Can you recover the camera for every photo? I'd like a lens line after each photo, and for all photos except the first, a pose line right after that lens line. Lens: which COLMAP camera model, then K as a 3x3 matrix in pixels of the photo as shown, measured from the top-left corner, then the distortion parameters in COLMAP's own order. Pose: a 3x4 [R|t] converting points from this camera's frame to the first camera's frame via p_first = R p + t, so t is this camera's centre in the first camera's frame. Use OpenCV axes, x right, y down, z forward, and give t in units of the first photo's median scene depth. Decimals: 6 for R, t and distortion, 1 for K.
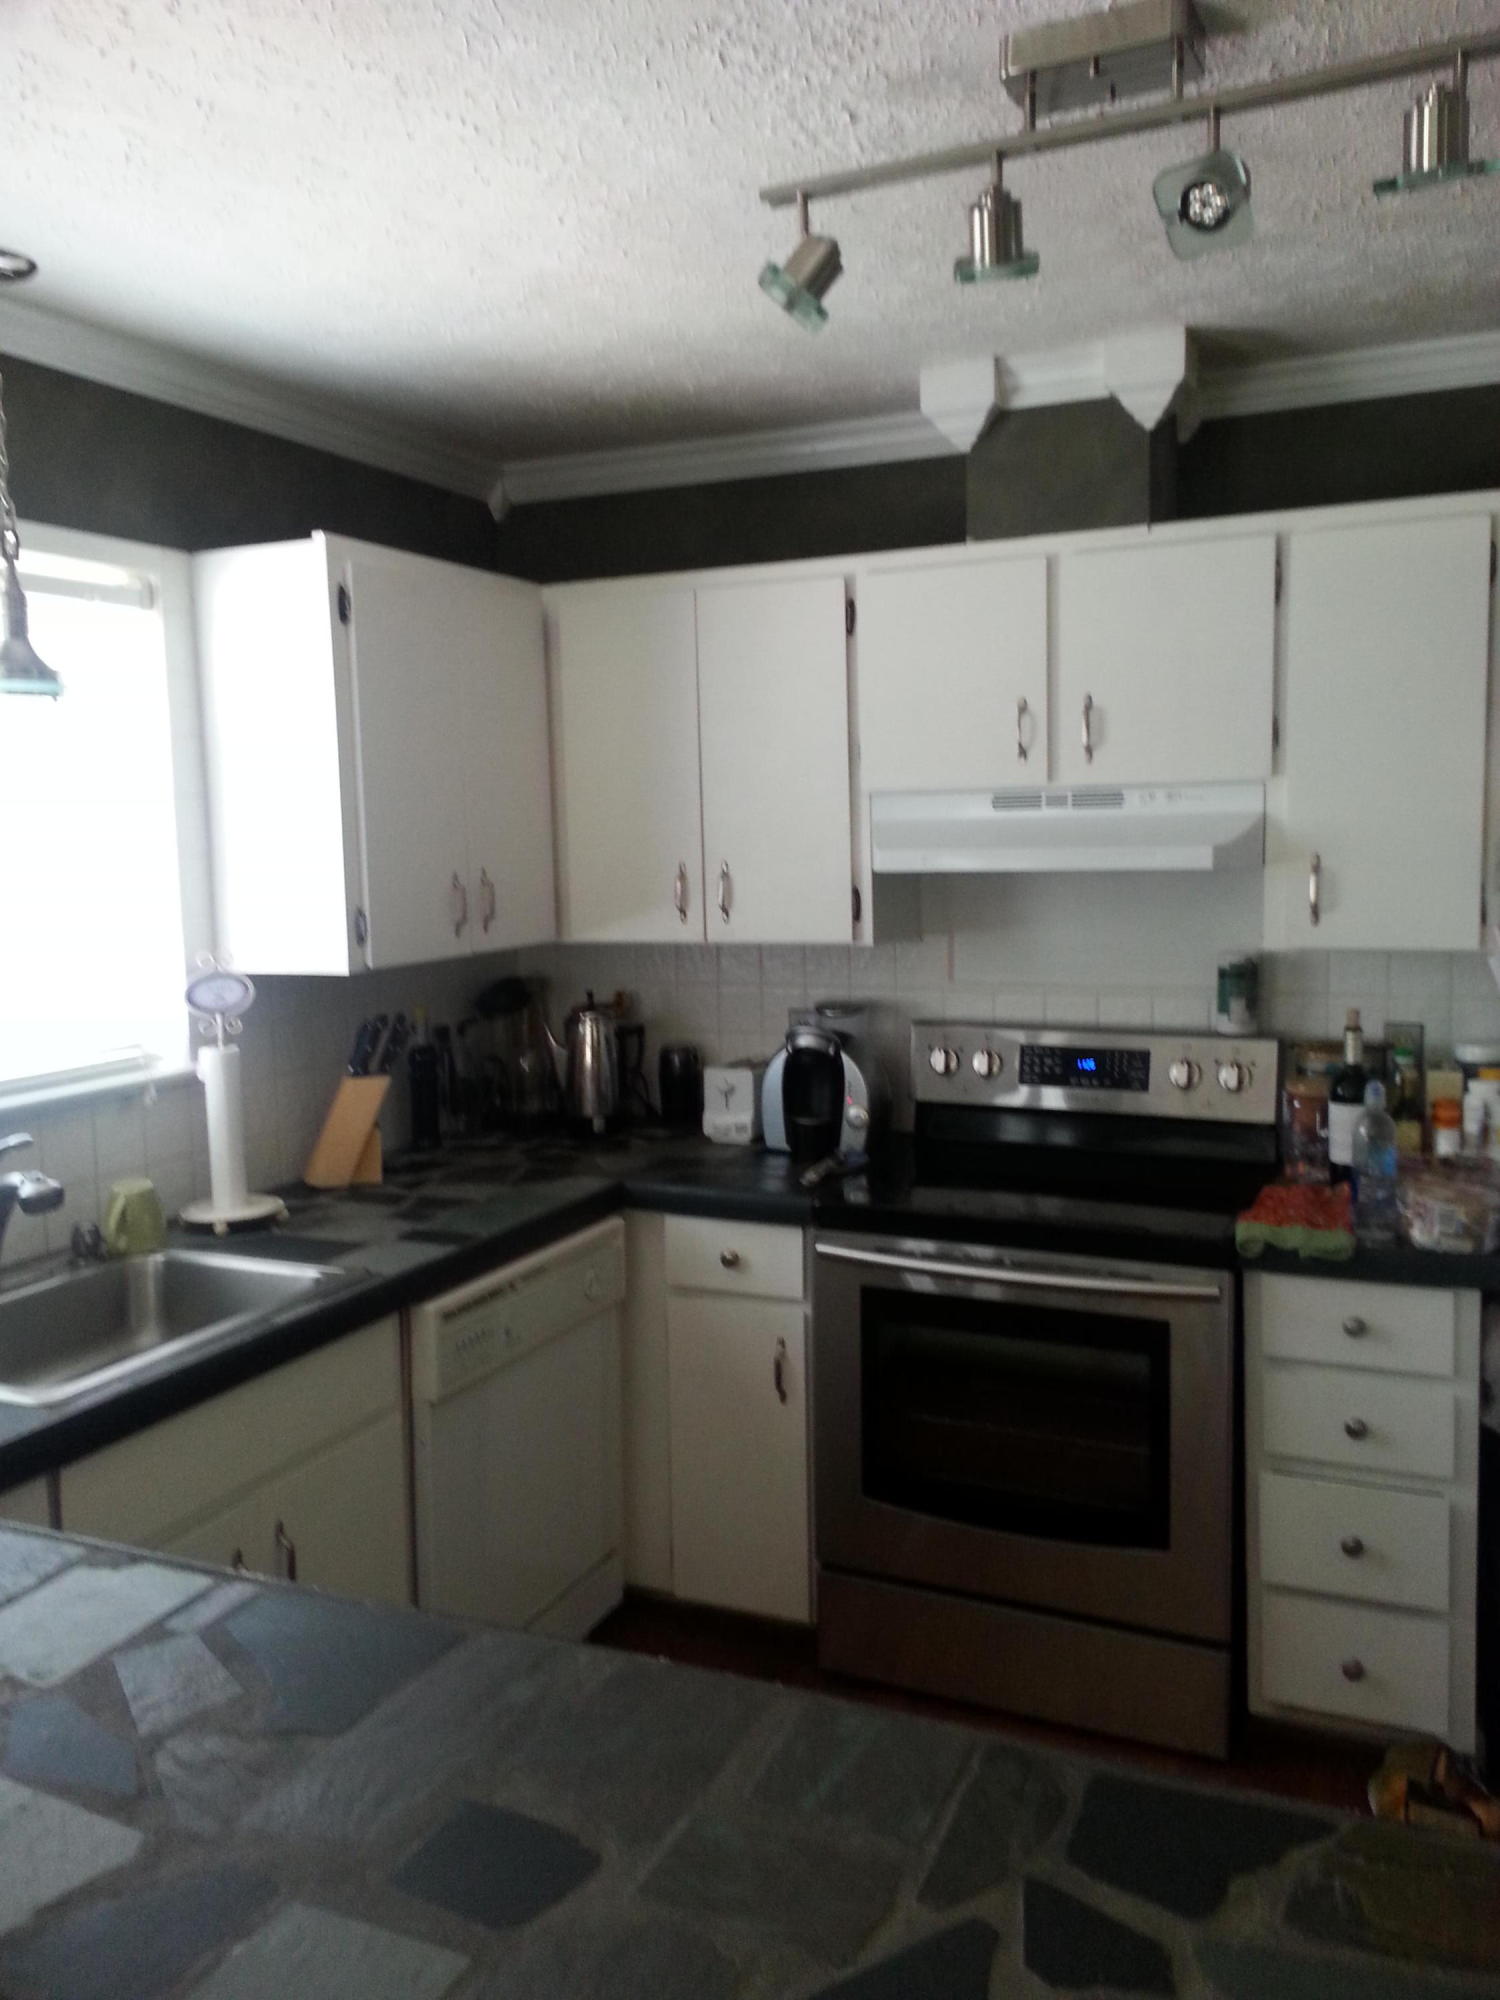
lens RADIAL K [[1585.7, 0, 751.3], [0, 1585.7, 995.5], [0, 0, 1]] dist [0.072050, -0.078711]
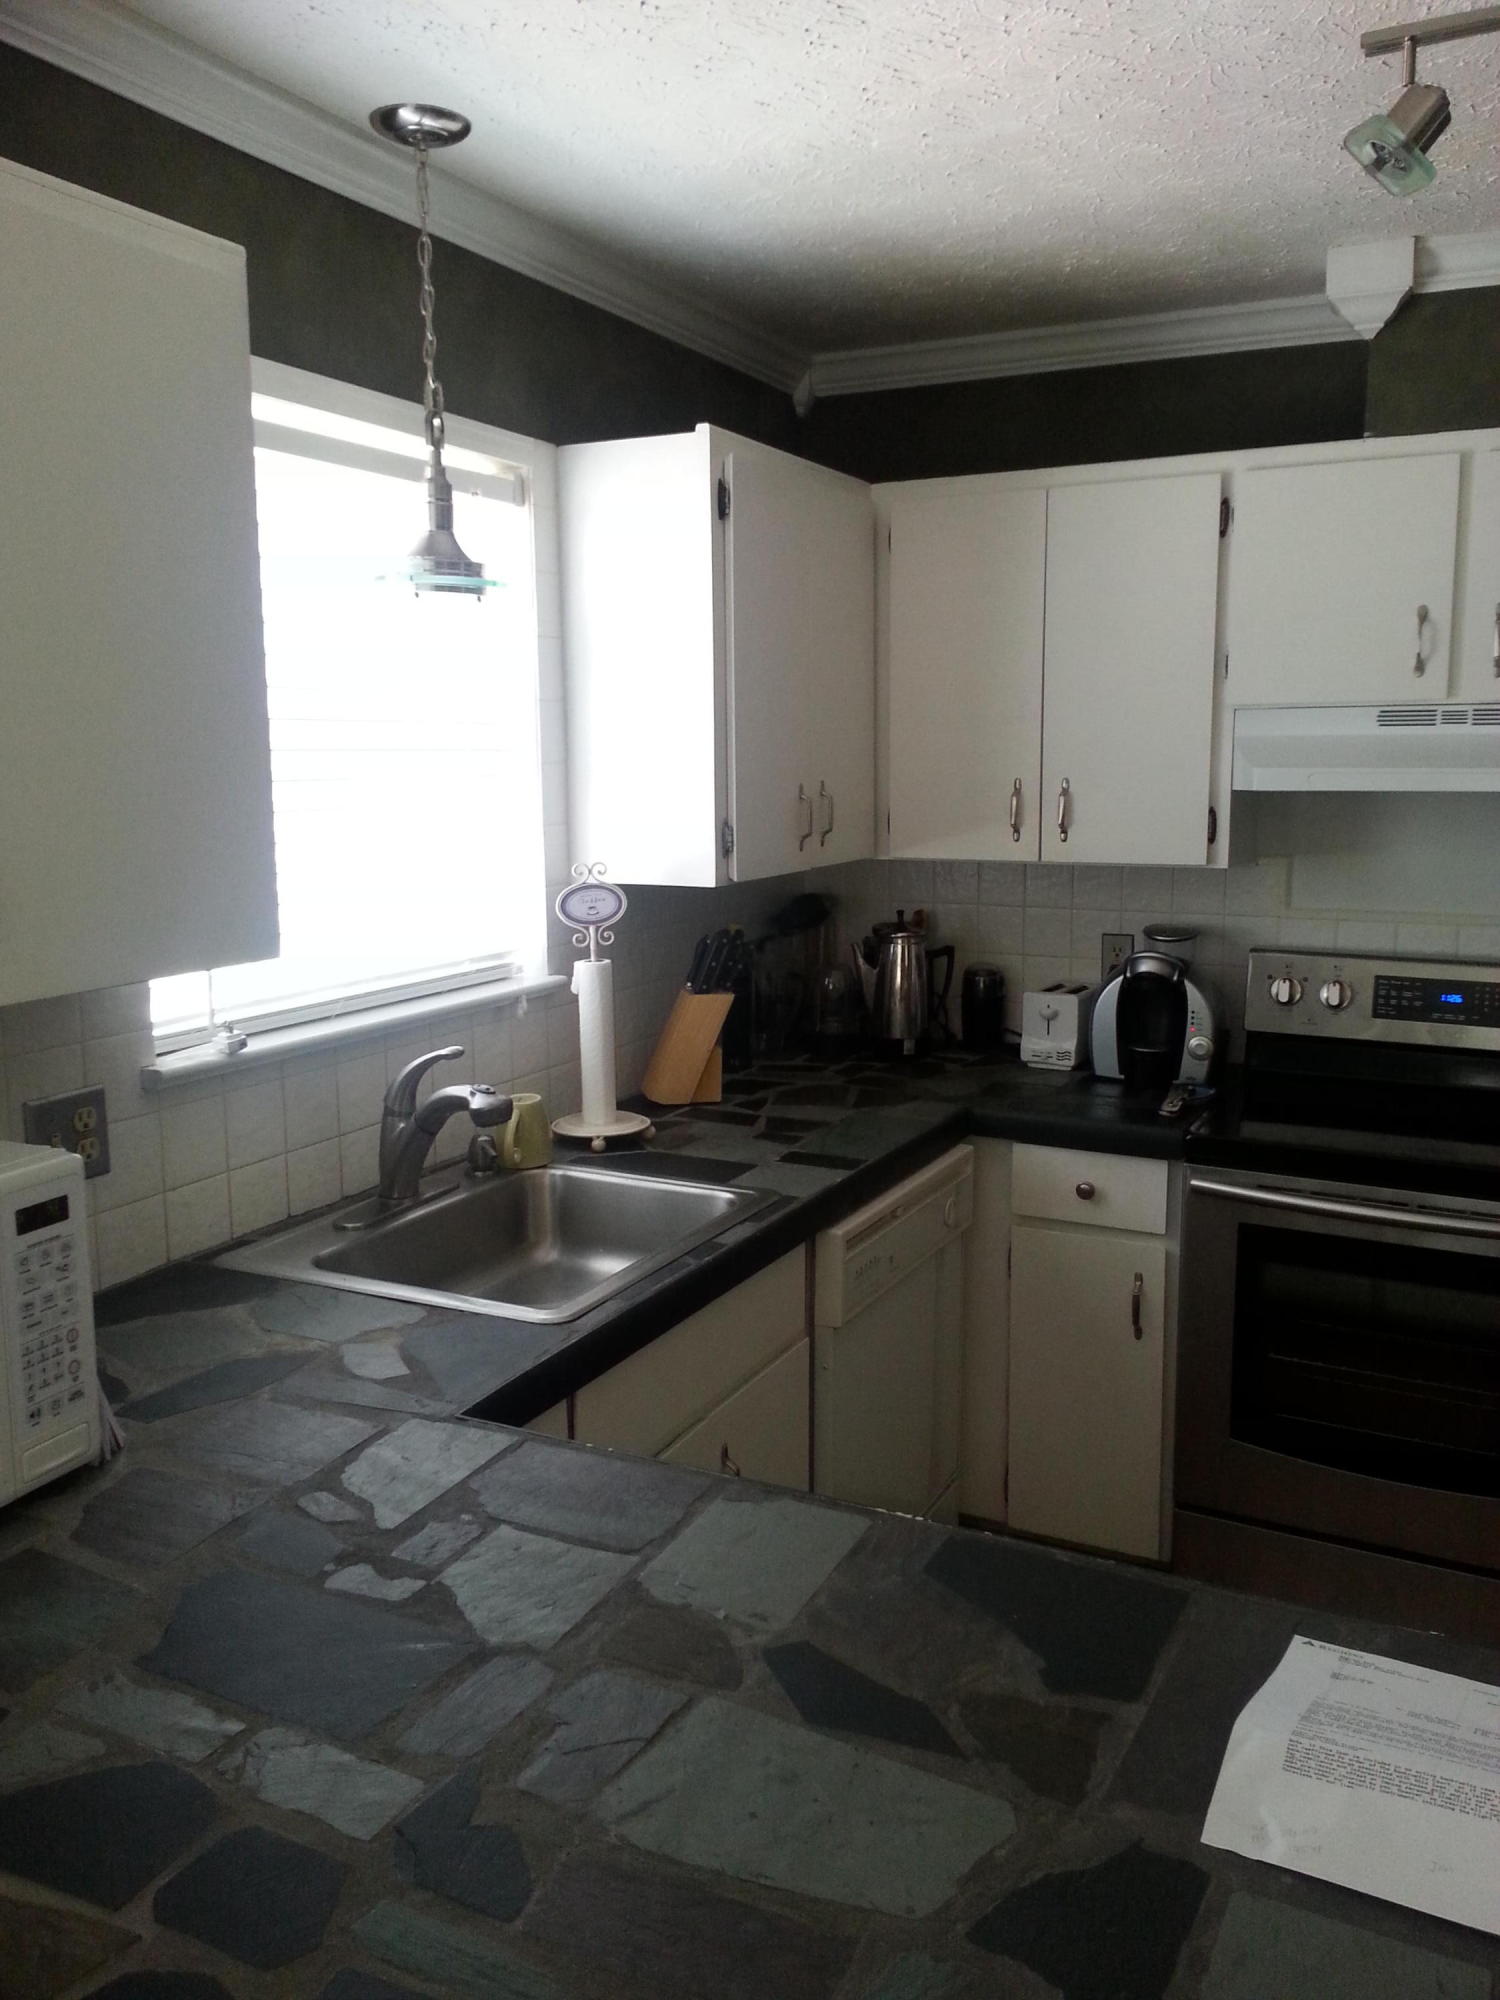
lens RADIAL K [[1585.7, 0, 754.6], [0, 1585.7, 997.4], [0, 0, 1]] dist [0.072050, -0.078711]
pose [[0.998981, 0.024841, -0.037680, -0.181896], [-0.022799, 0.998297, 0.053694, 0.000860], [0.038950, -0.052780, 0.997846, 0.030151]]
